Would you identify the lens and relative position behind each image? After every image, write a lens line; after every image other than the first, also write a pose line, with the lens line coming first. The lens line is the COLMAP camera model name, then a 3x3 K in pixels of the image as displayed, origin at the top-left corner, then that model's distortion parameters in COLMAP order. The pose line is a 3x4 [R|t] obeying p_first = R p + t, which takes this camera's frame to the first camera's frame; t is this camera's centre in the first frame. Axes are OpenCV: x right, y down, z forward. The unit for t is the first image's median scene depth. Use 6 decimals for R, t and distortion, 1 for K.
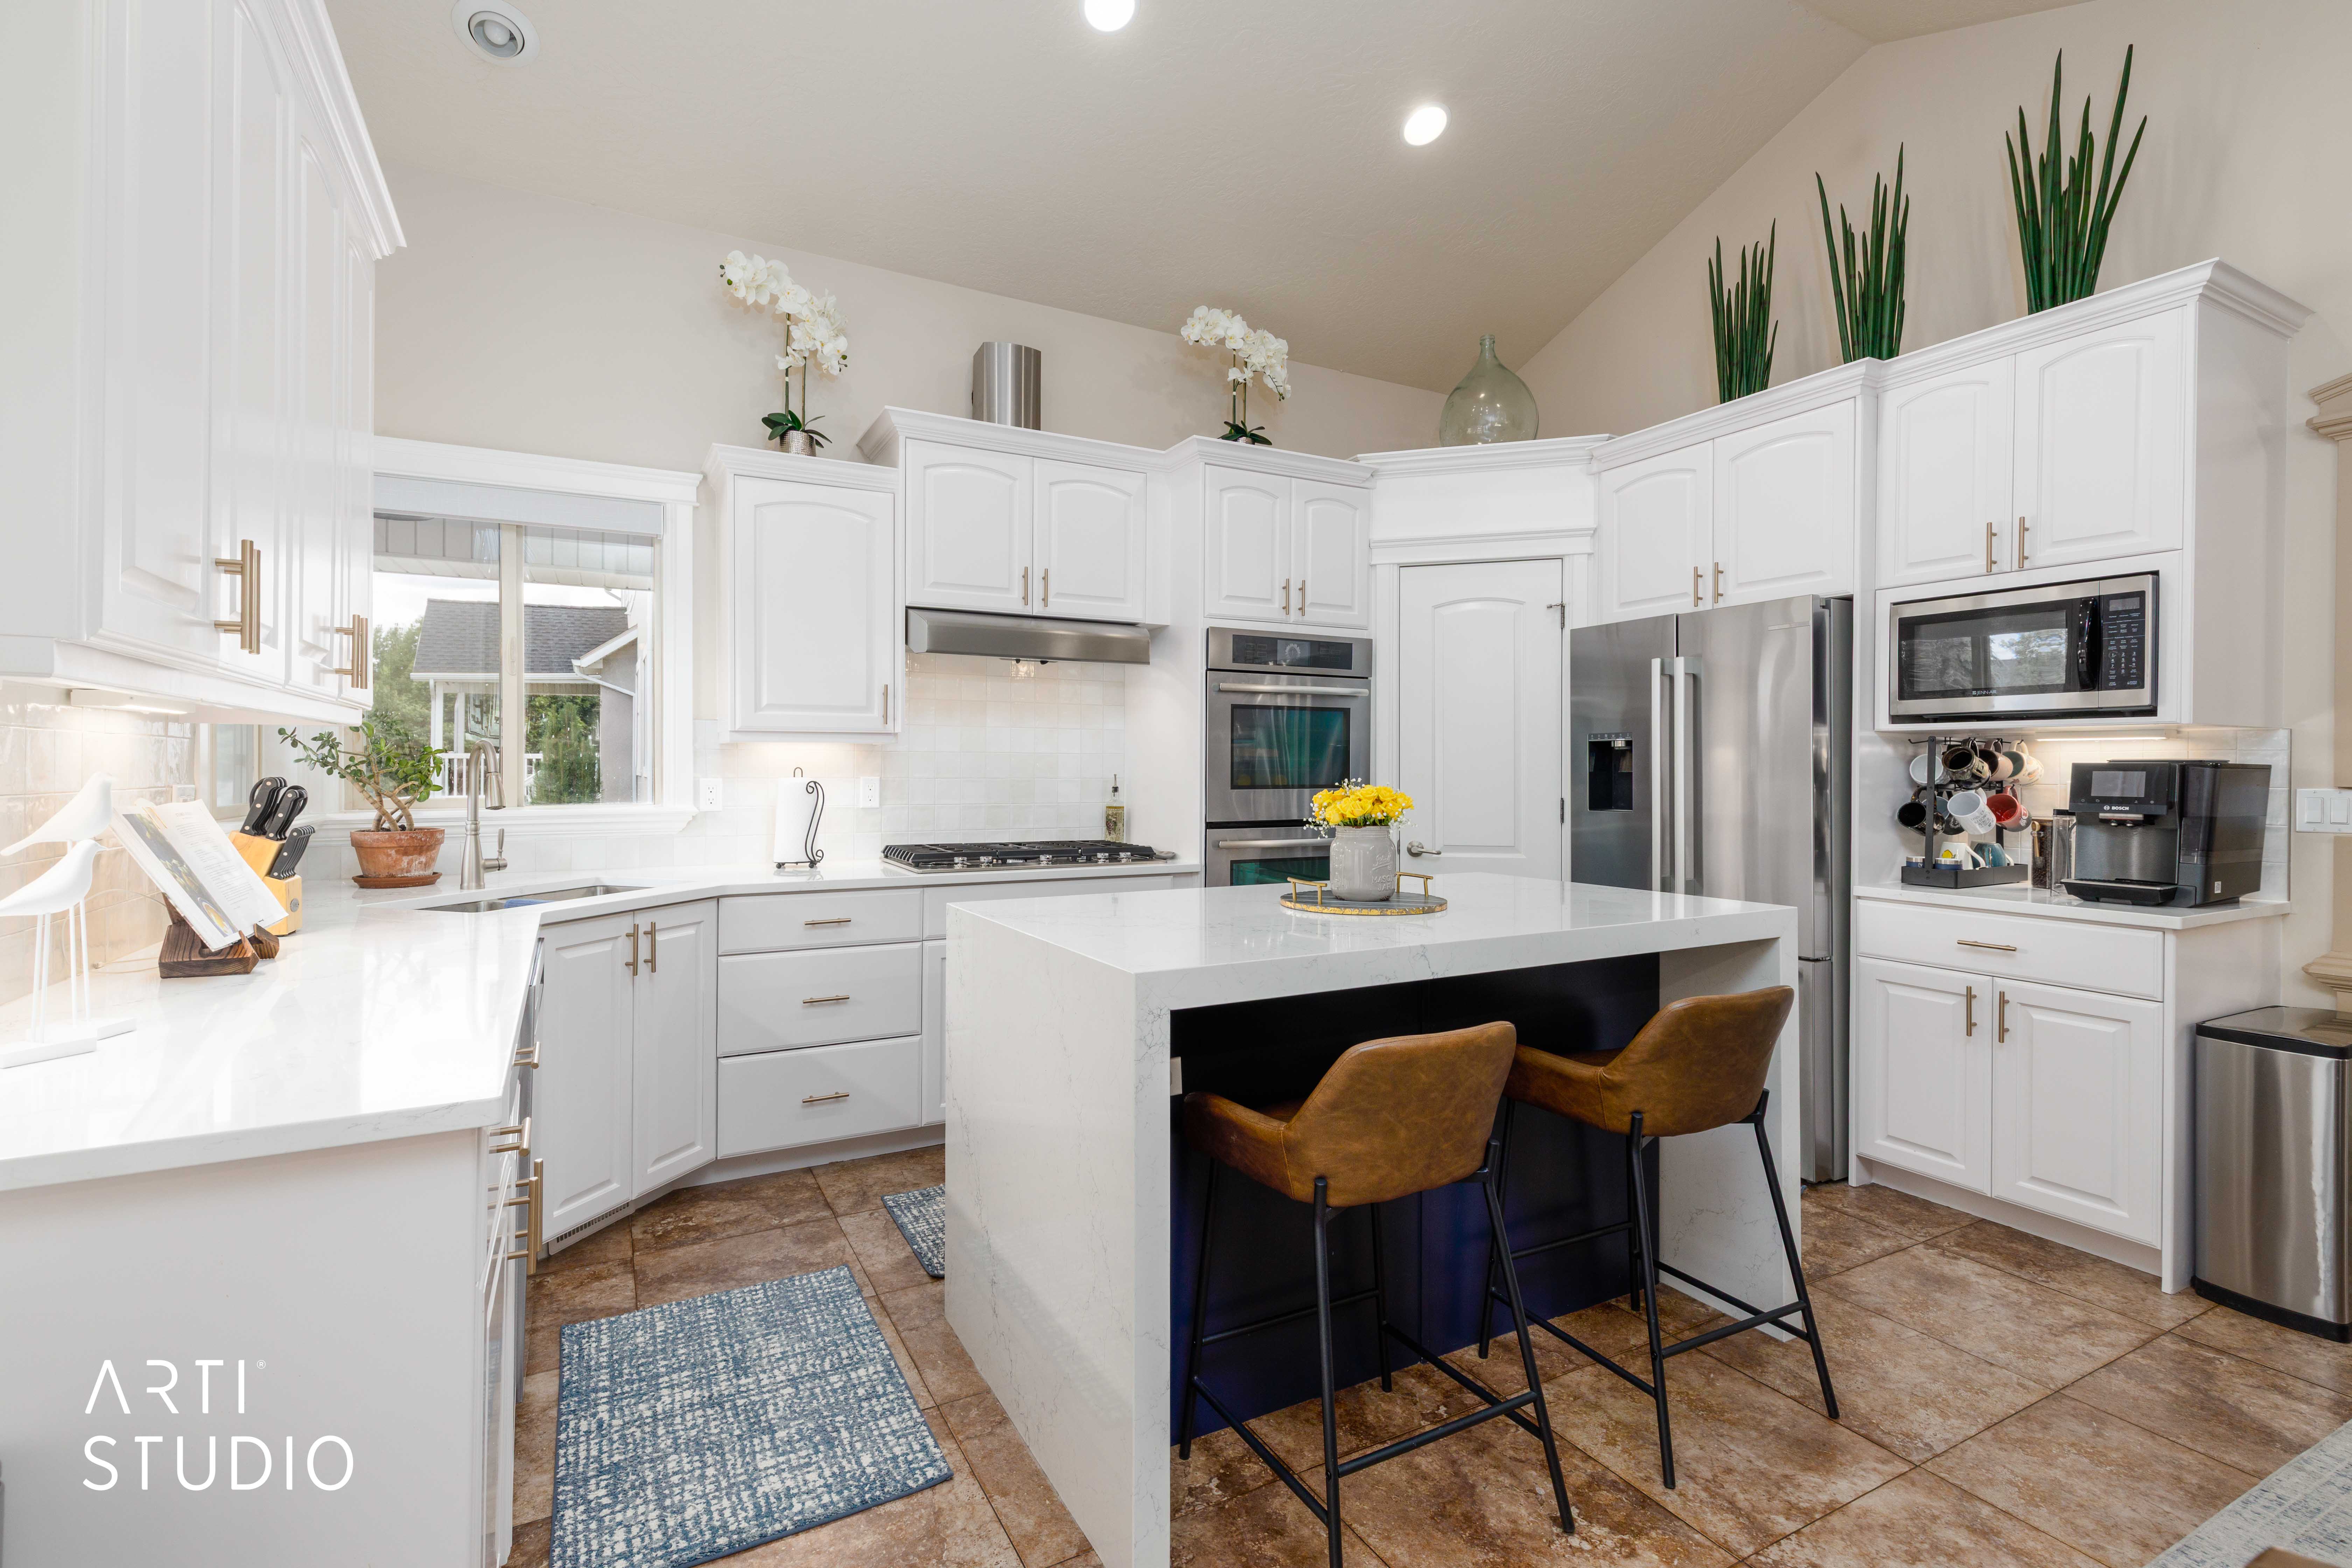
lens RADIAL K [[1082.8, 0, 1182.1], [0, 1082.8, 766.6], [0, 0, 1]] dist [0.002895, 0.000265]
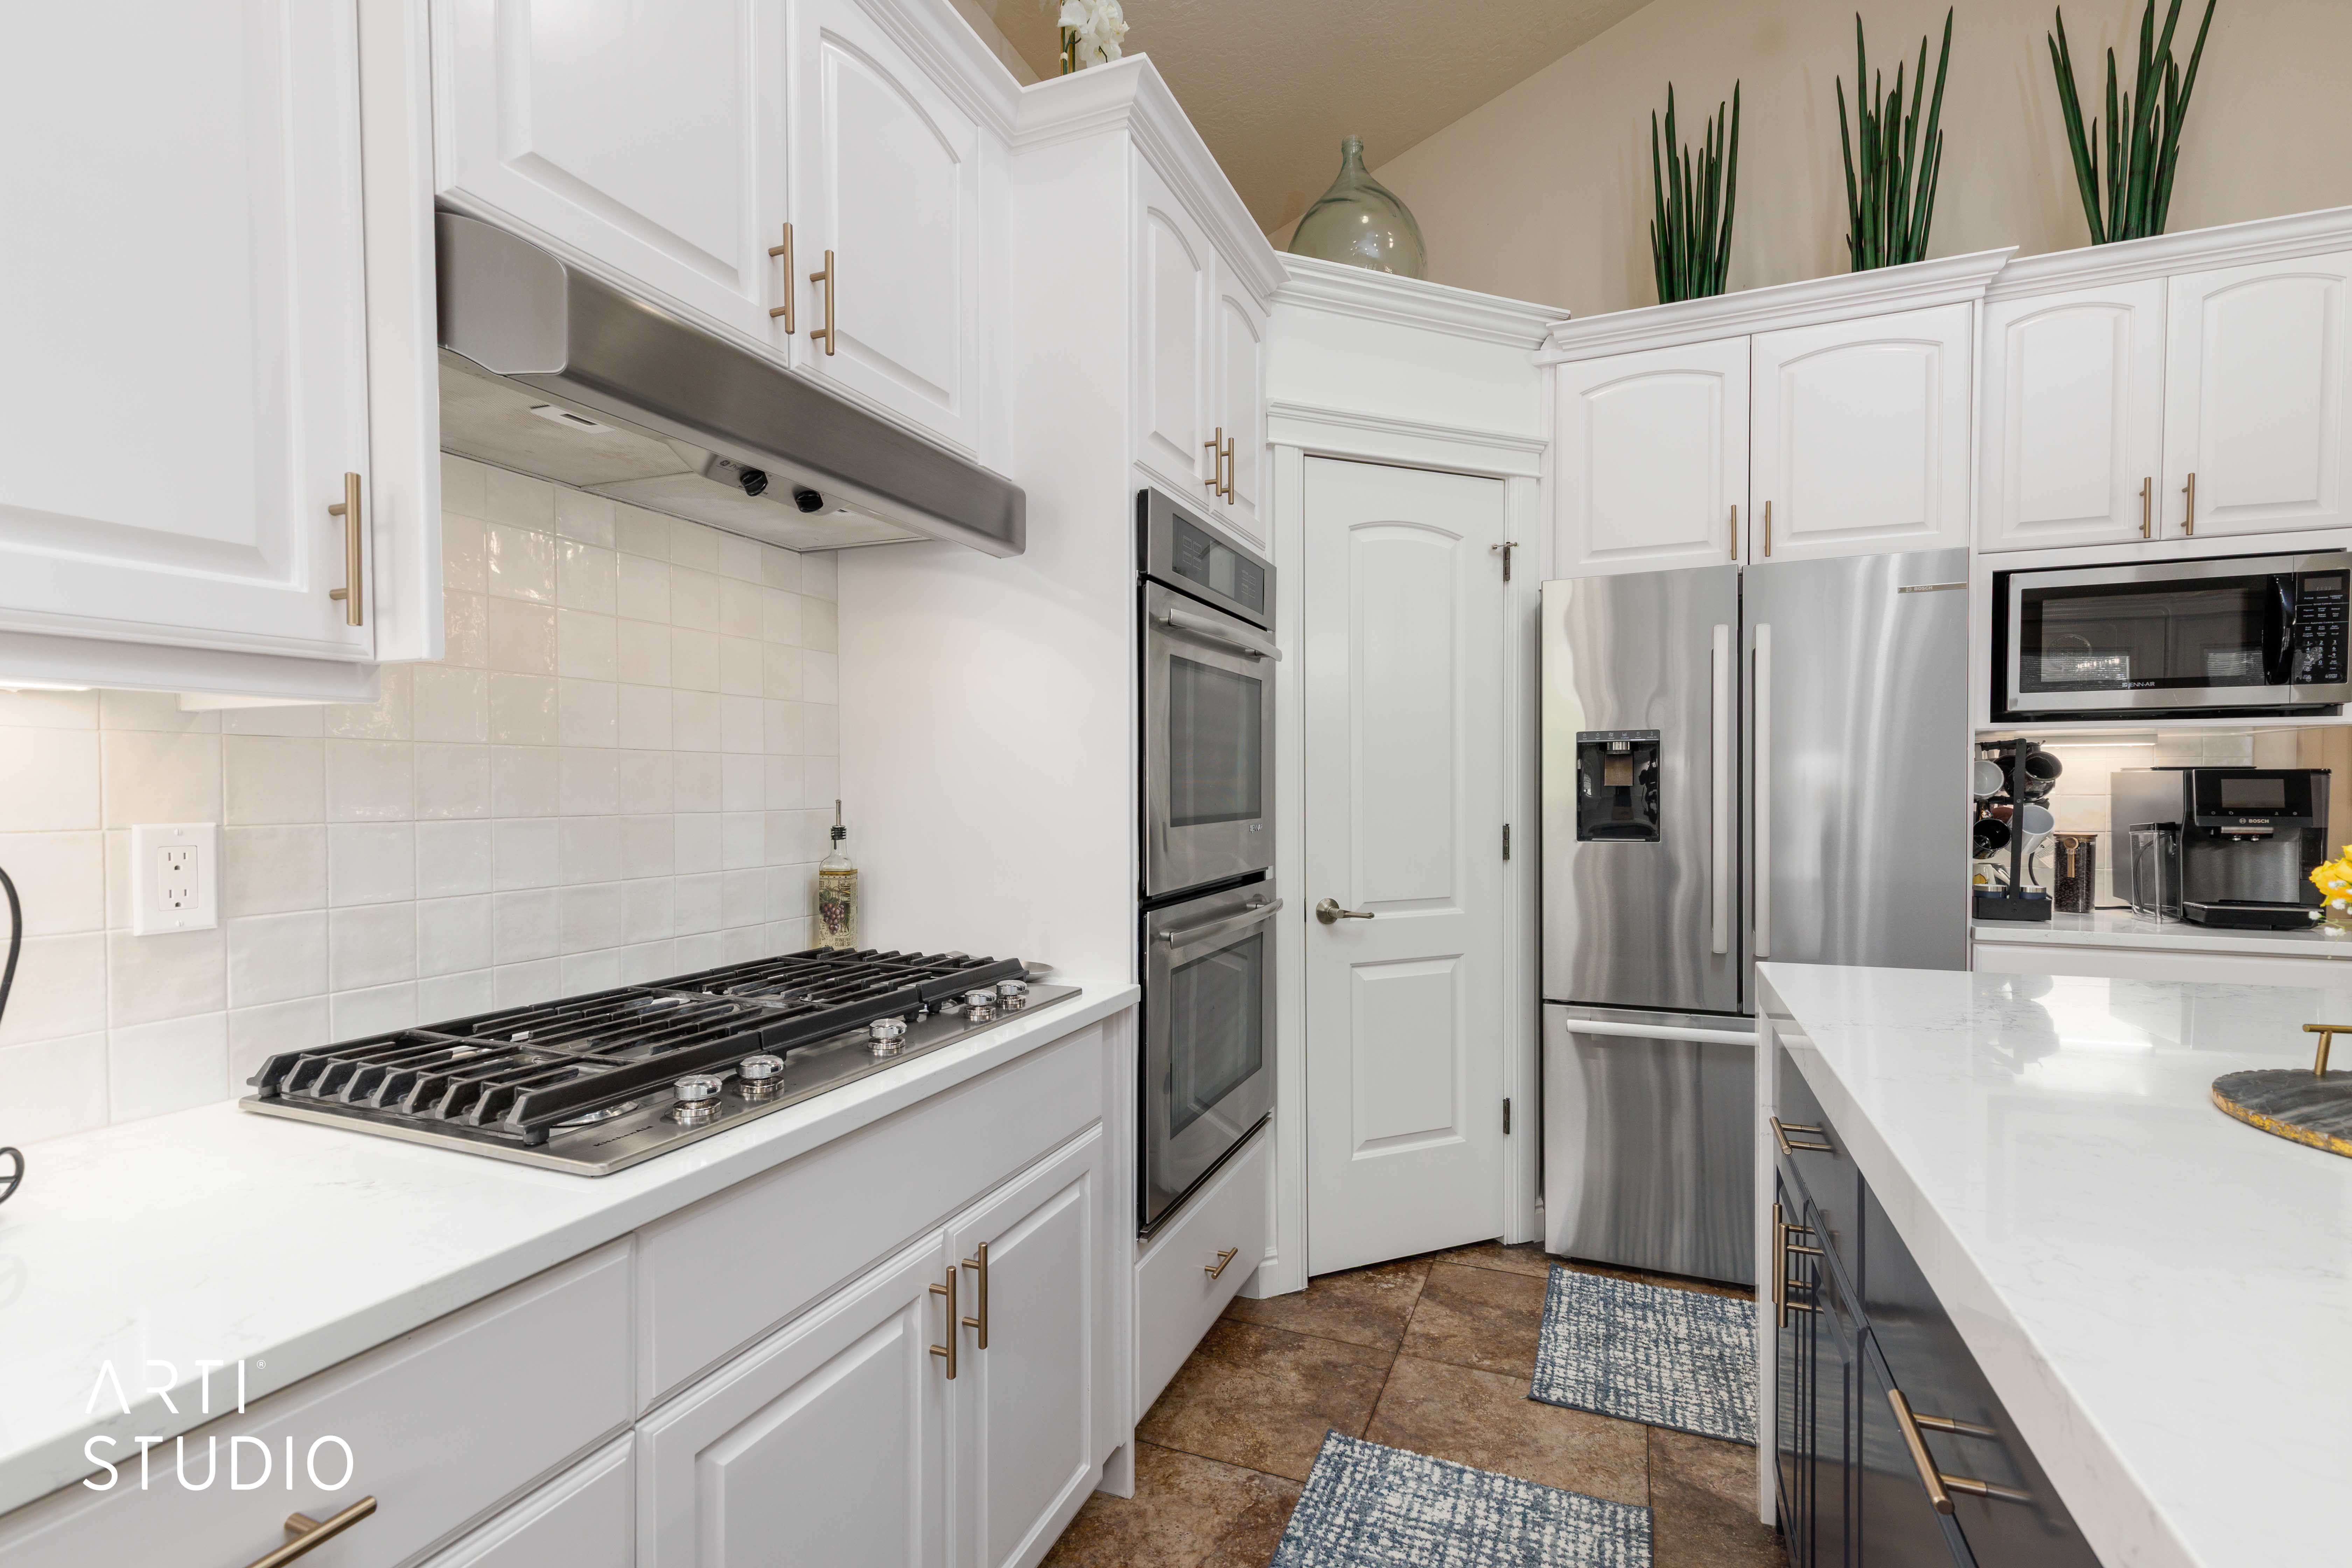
lens RADIAL K [[1072.2, 0, 1167.5], [0, 1072.2, 796.0], [0, 0, 1]] dist [0.001649, 0.000409]
pose [[0.782332, -0.013470, 0.622715, -0.283502], [0.006751, 0.999891, 0.013147, 0.000555], [-0.622825, -0.006081, 0.782338, 0.673869]]
